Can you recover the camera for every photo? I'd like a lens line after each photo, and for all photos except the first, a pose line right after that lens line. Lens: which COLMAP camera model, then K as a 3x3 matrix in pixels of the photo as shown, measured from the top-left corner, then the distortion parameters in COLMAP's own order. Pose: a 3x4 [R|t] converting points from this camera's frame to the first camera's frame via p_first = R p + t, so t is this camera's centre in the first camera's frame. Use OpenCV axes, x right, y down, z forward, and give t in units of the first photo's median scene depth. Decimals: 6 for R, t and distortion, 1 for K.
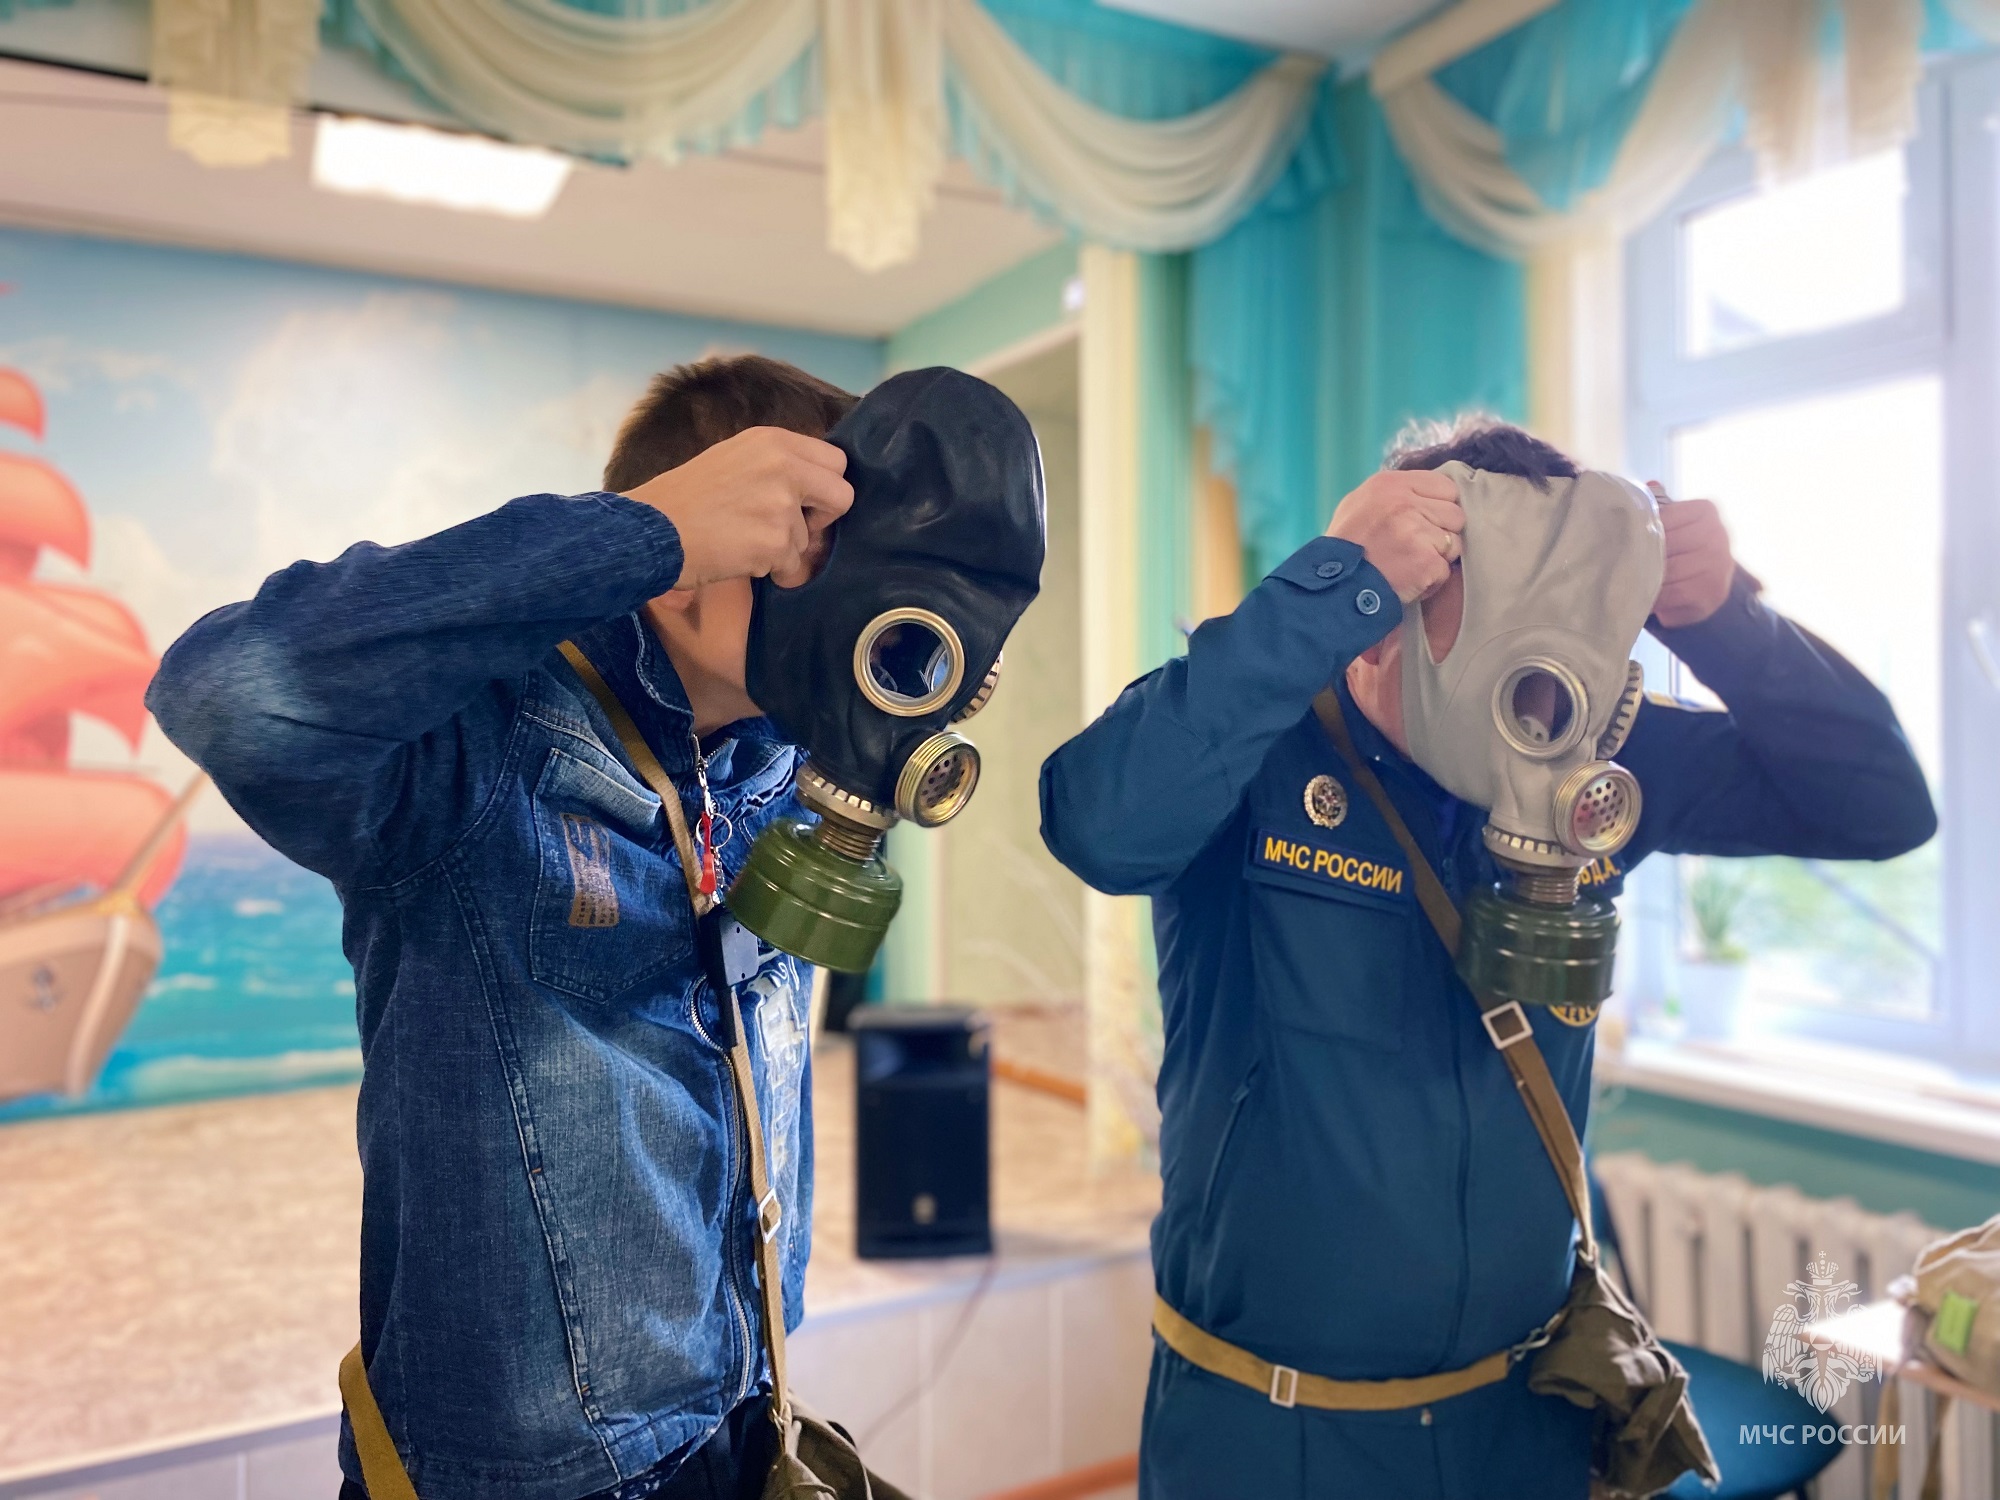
lens RADIAL K [[1534.4, 0, 990.6], [0, 1534.4, 741.5], [0, 0, 1]] dist [0.007938, 0.002673]
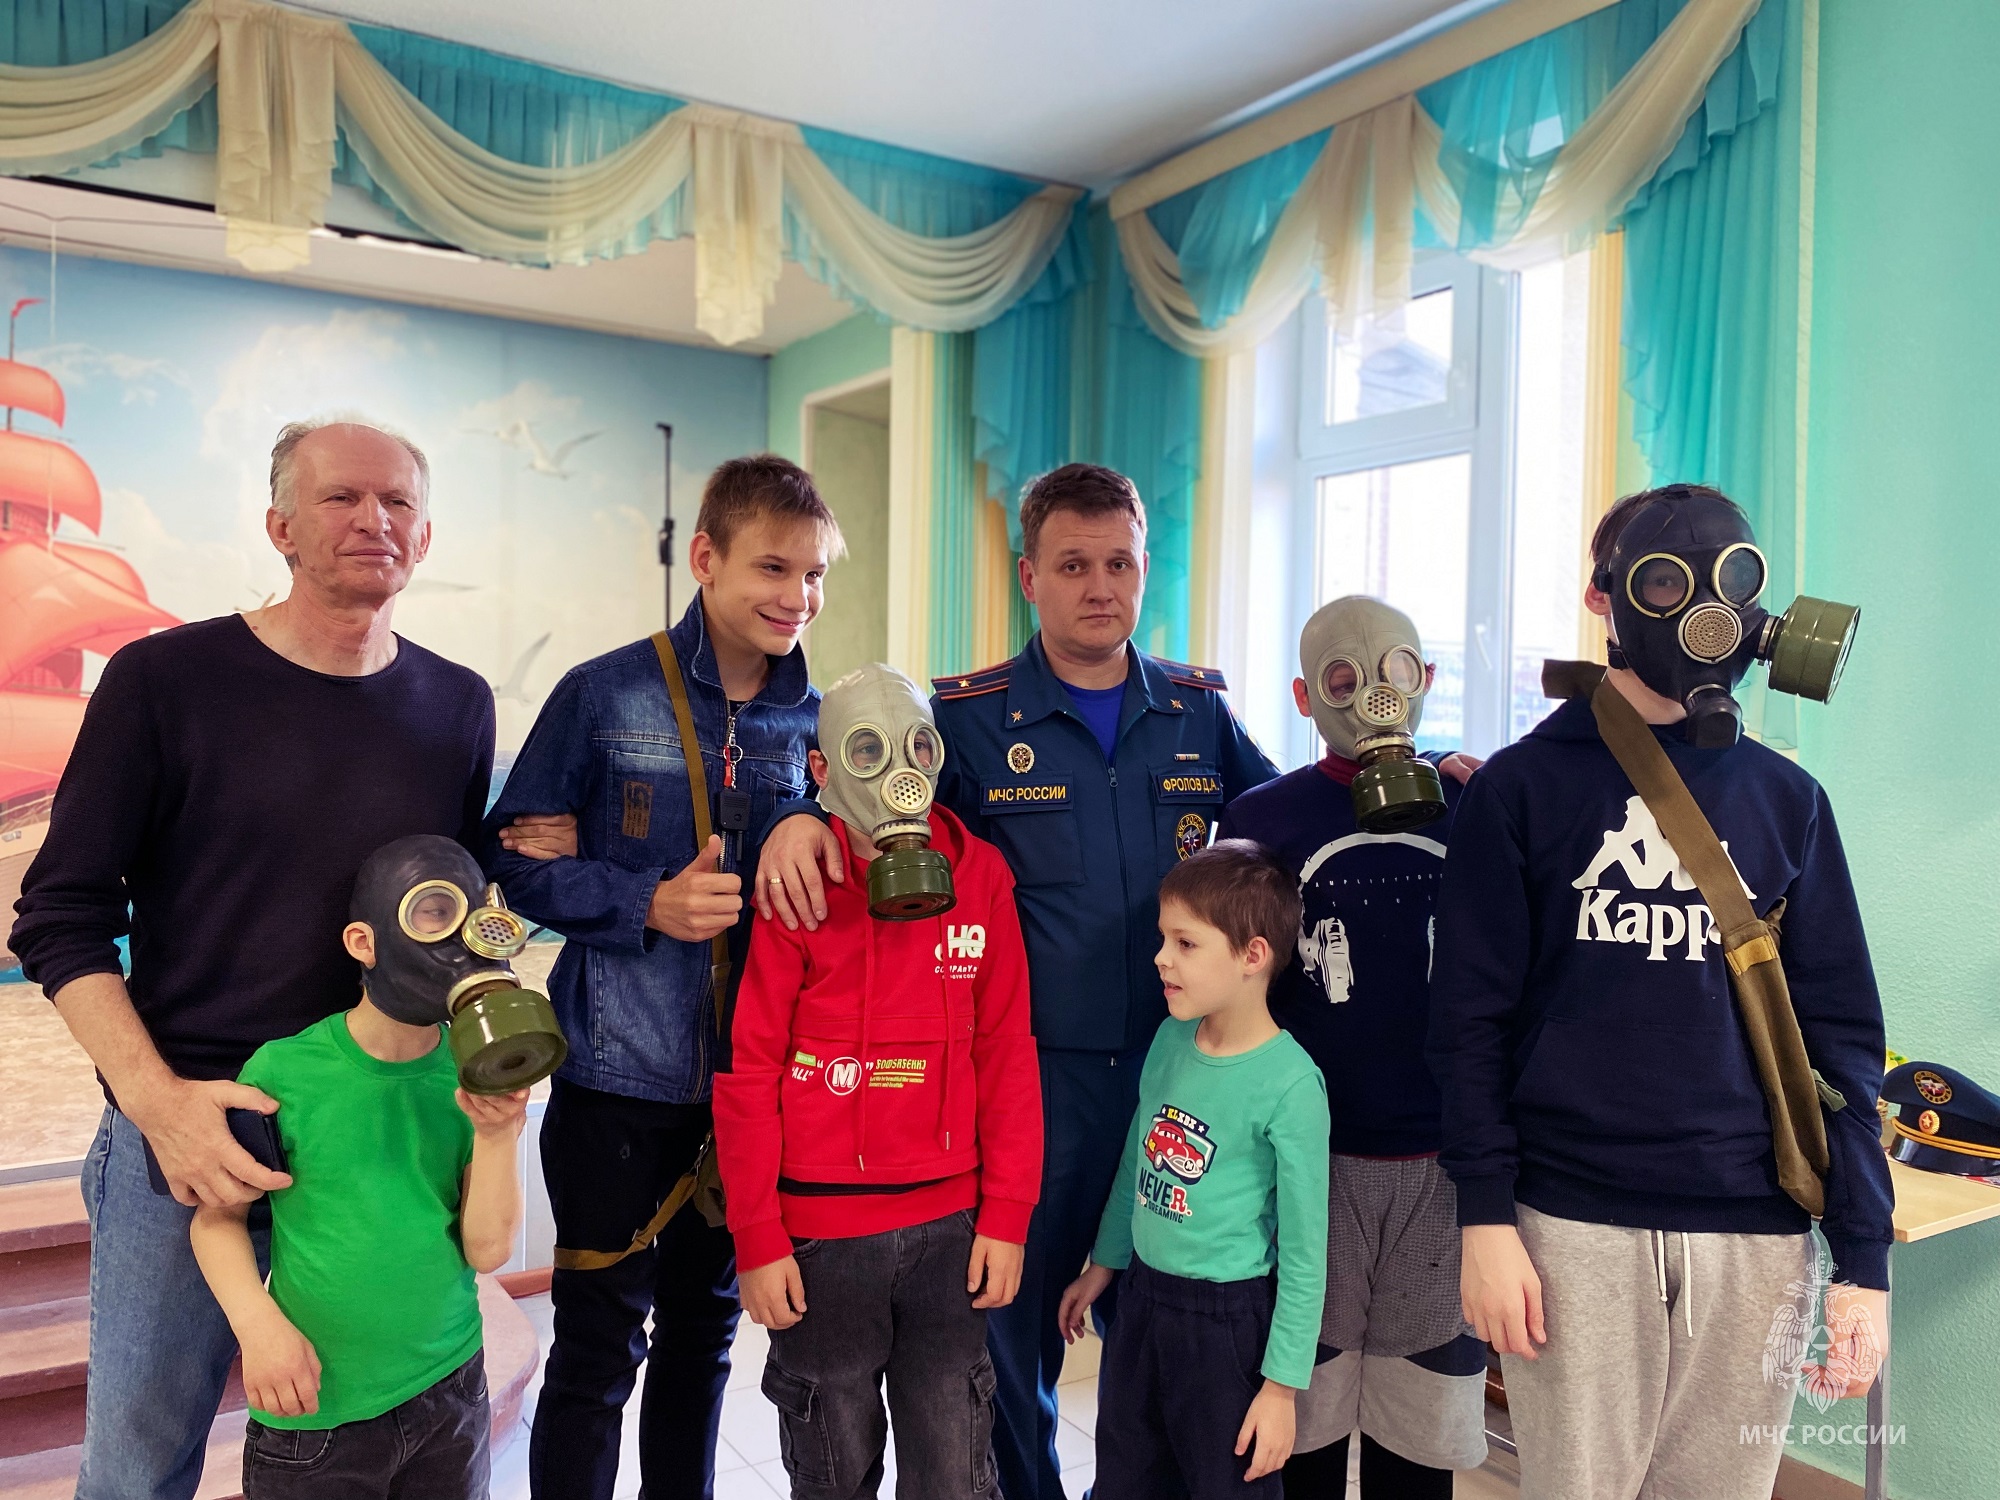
lens RADIAL K [[1534.4, 0, 996.9], [0, 1534.4, 763.3], [0, 0, 1]] dist [0.007938, 0.002673]
pose [[0.998336, 0.024280, 0.052310, 0.096648], [-0.026007, 0.999130, 0.032596, 0.017320], [-0.051473, -0.033902, 0.998099, -0.386514]]
